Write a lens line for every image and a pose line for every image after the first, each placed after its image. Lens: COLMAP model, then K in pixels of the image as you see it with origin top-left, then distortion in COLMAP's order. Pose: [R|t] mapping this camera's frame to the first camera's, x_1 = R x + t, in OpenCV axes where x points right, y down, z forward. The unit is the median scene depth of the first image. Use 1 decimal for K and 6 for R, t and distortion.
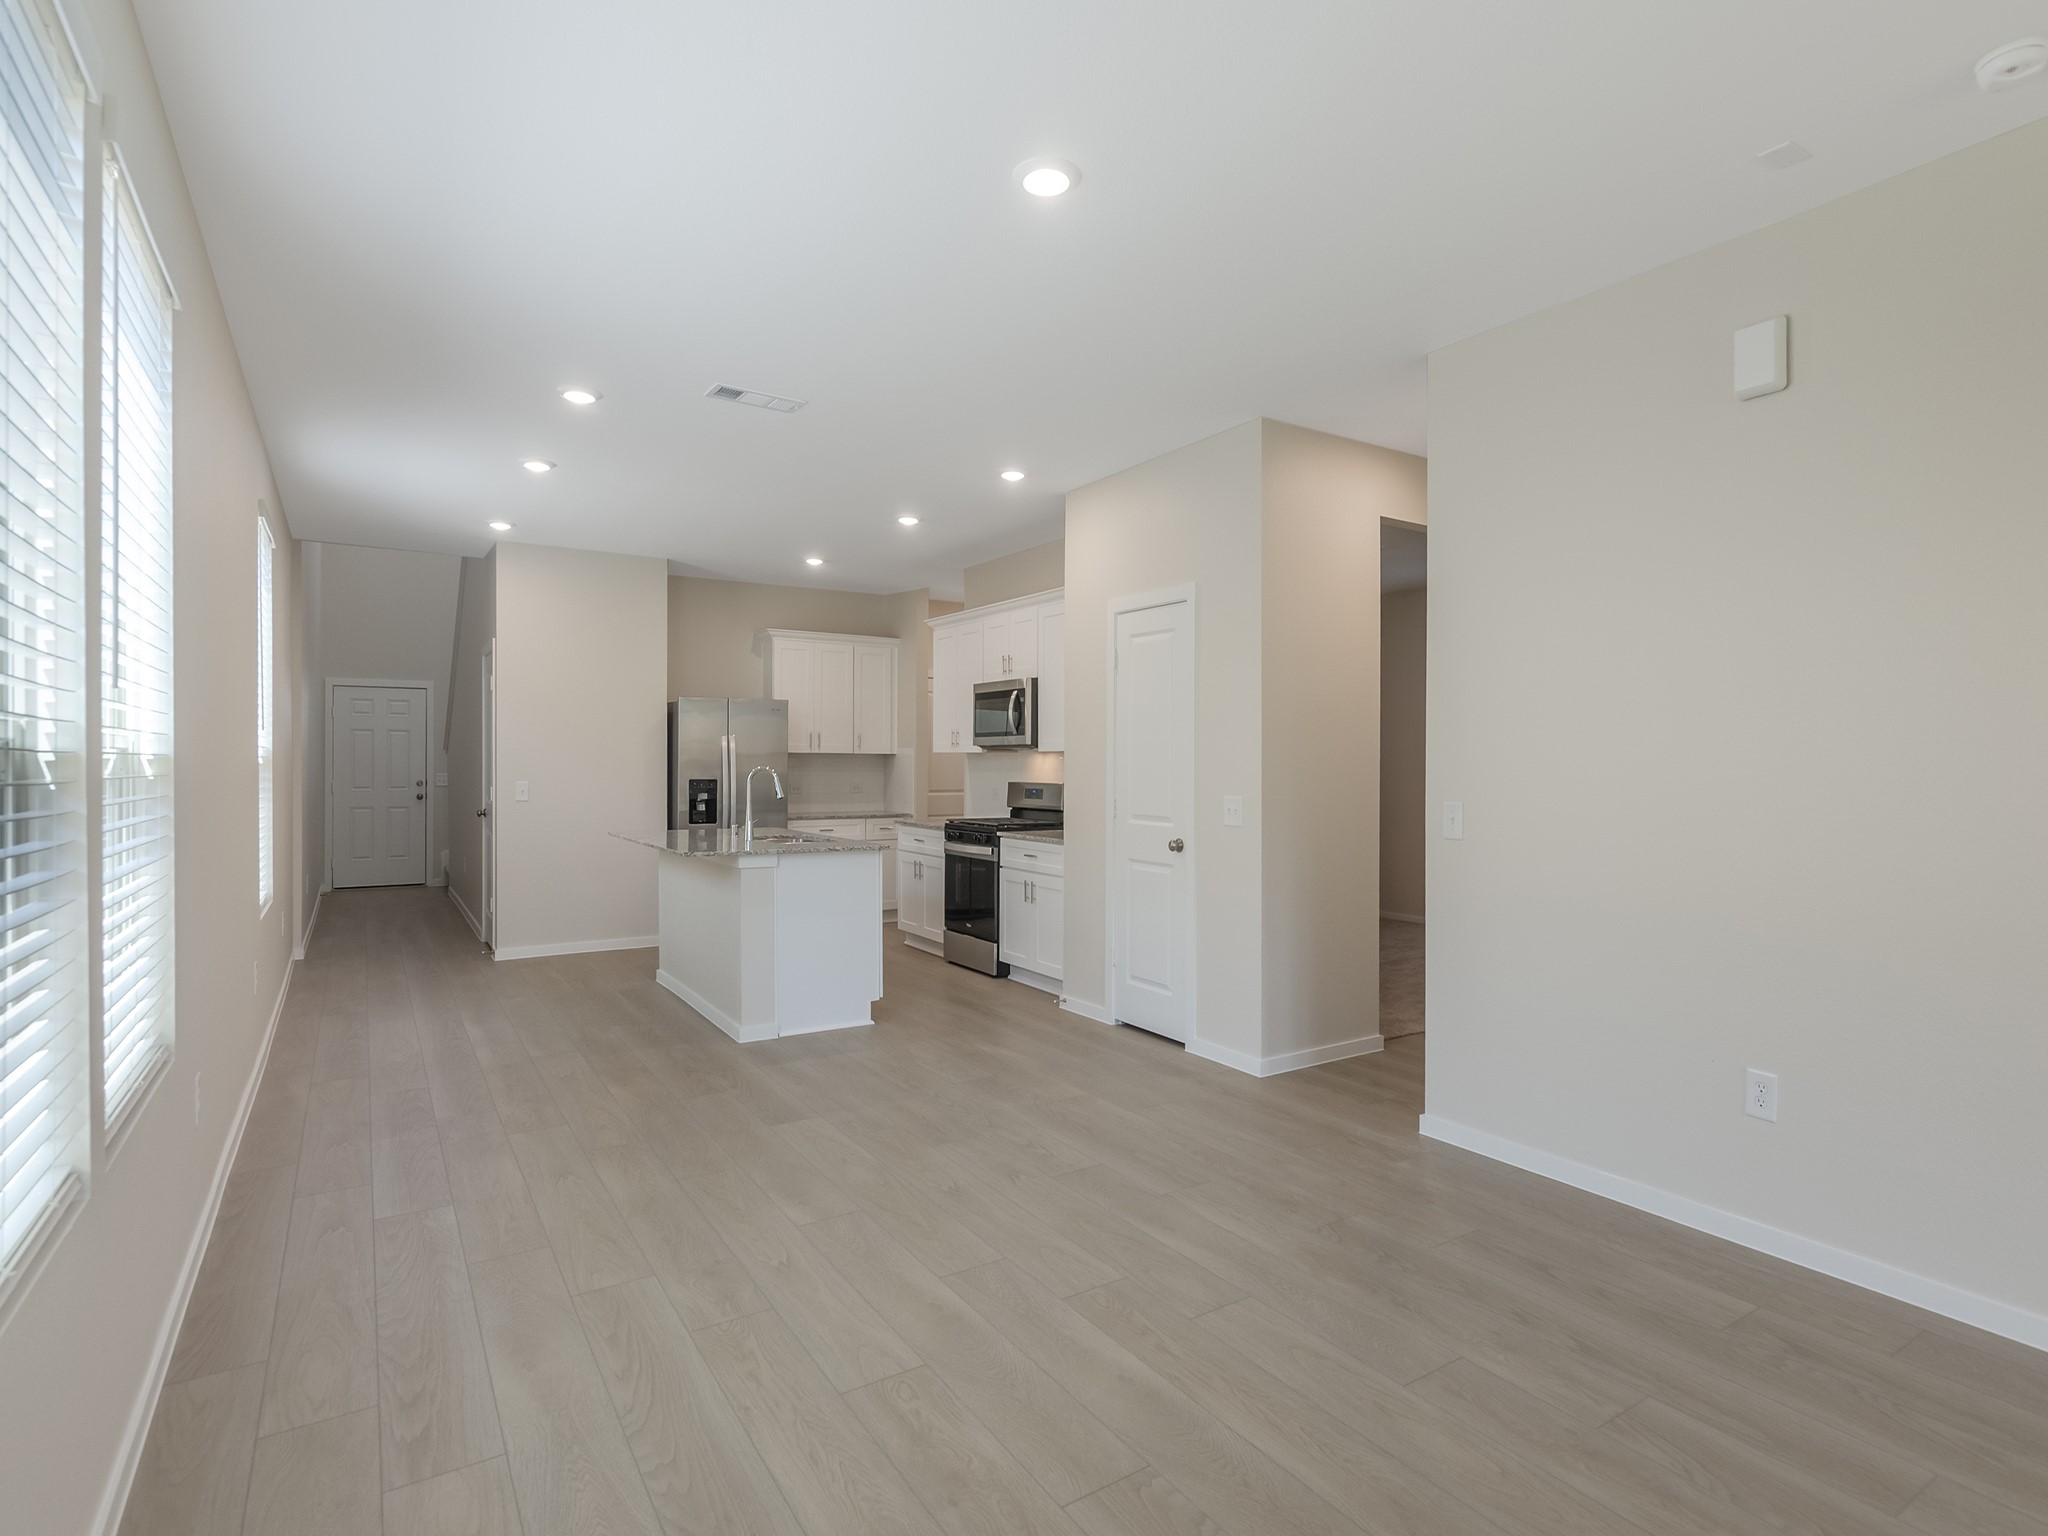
lens RADIAL K [[1035.6, 0, 1035.0], [0, 1035.6, 776.7], [0, 0, 1]] dist [0.001189, 0.003094]
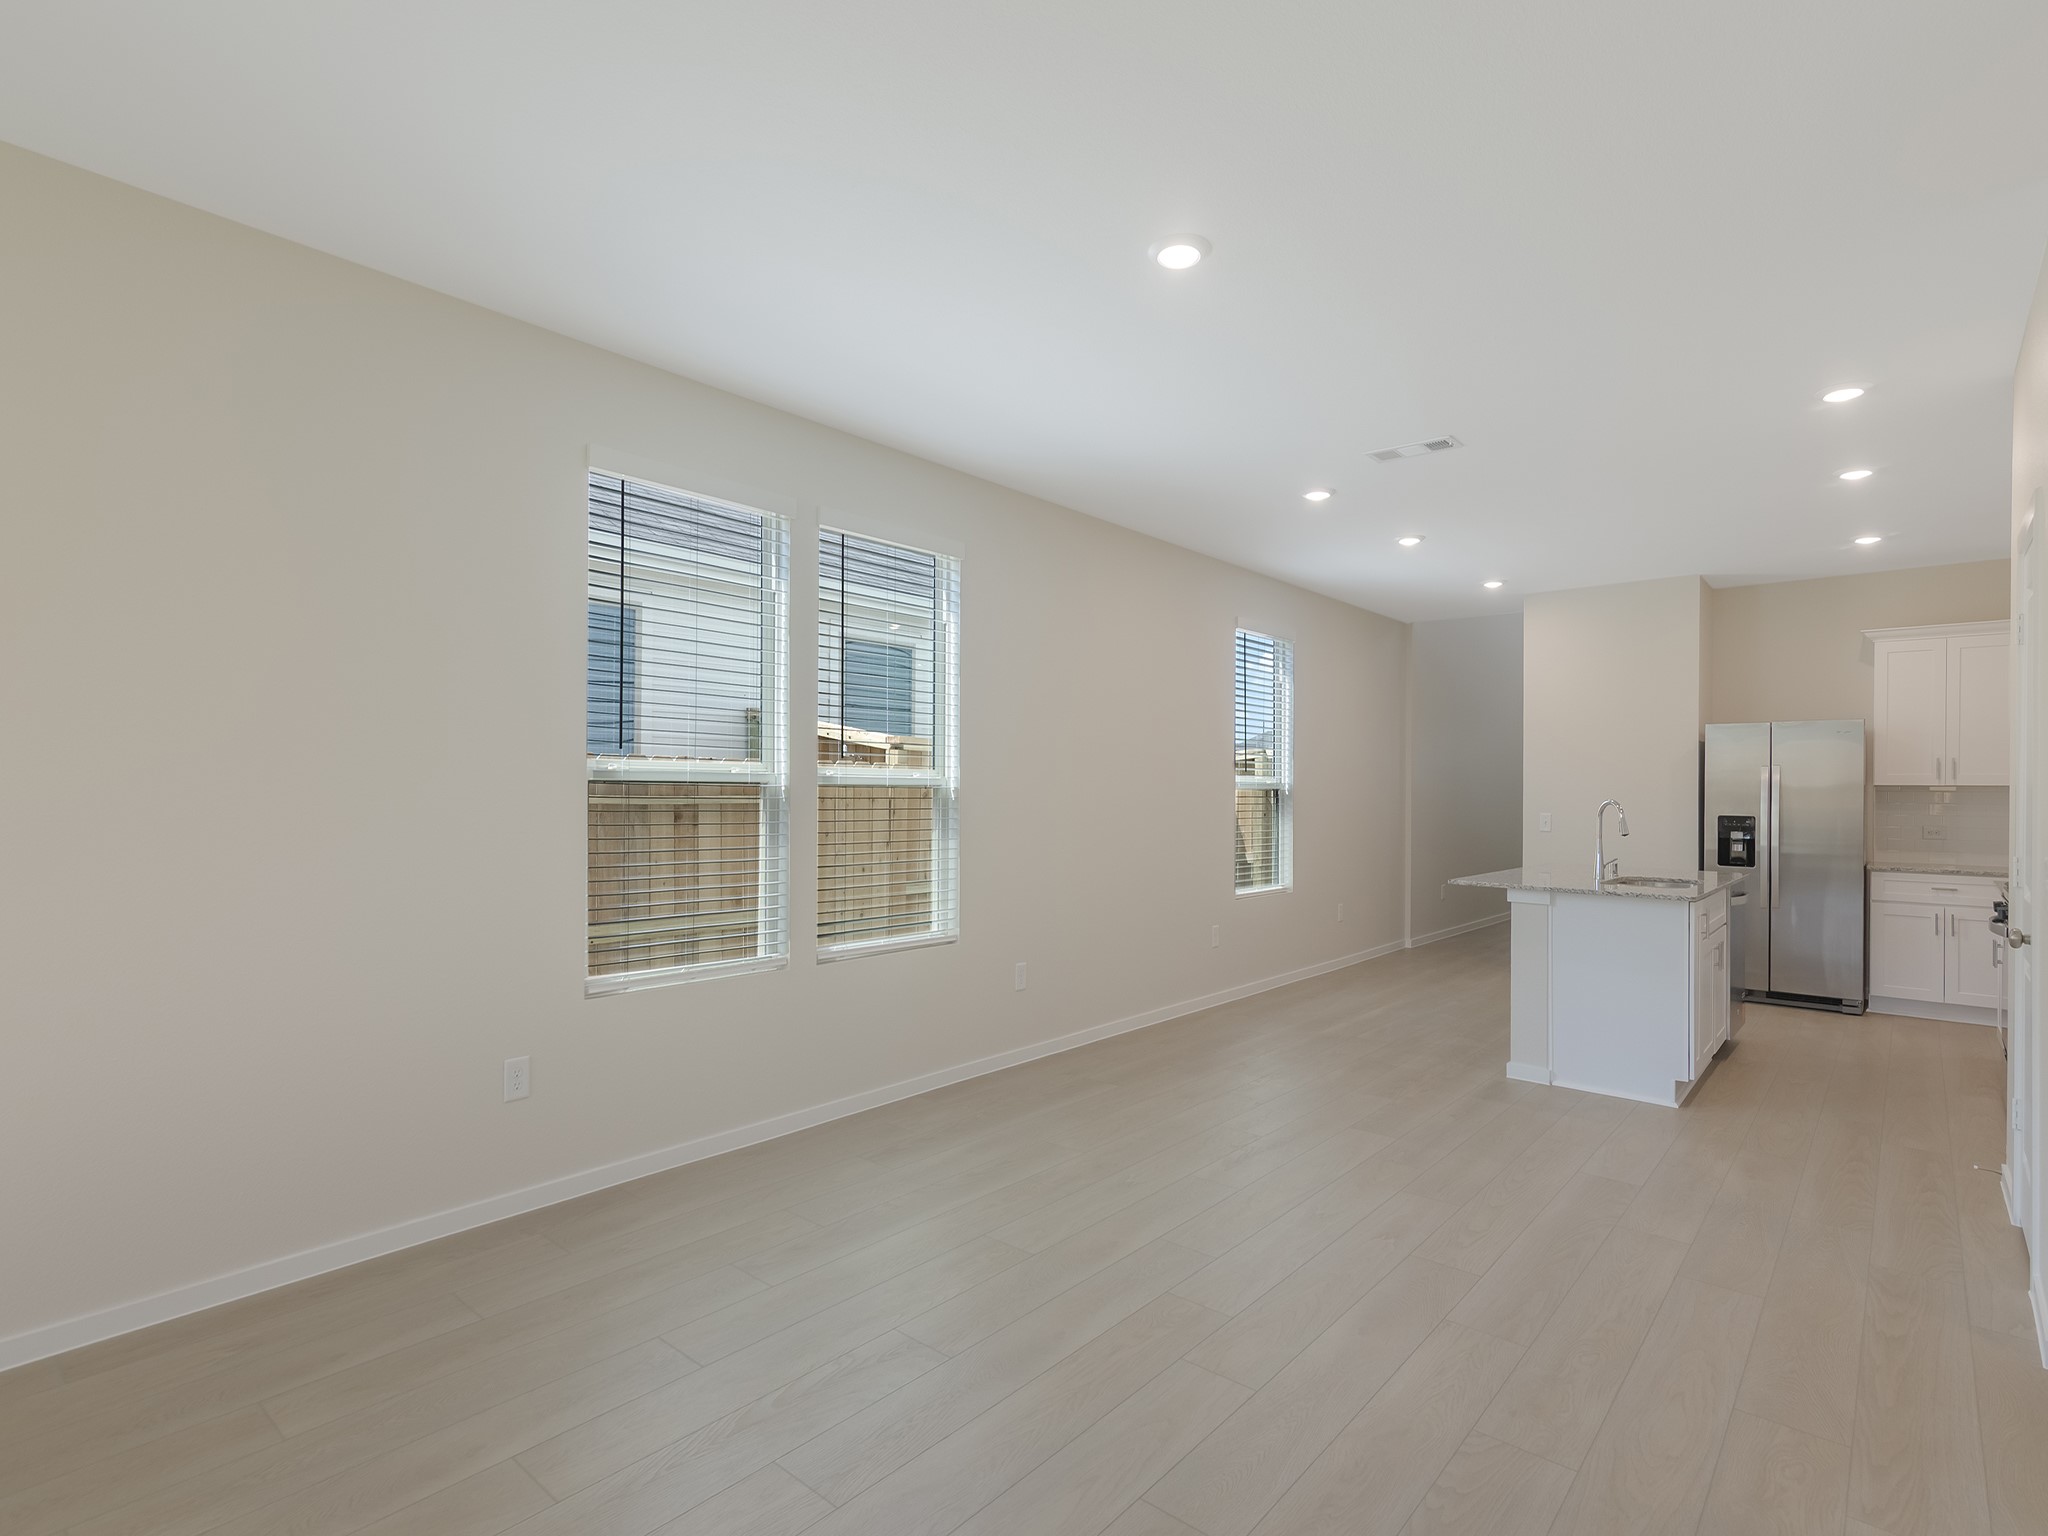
lens RADIAL K [[1035.6, 0, 1038.9], [0, 1035.6, 776.2], [0, 0, 1]] dist [0.001189, 0.003094]
pose [[0.292701, -0.008618, -0.956165, 0.387096], [-0.022272, 0.999627, -0.015827, -0.004330], [0.955944, 0.025928, 0.292400, 0.194869]]
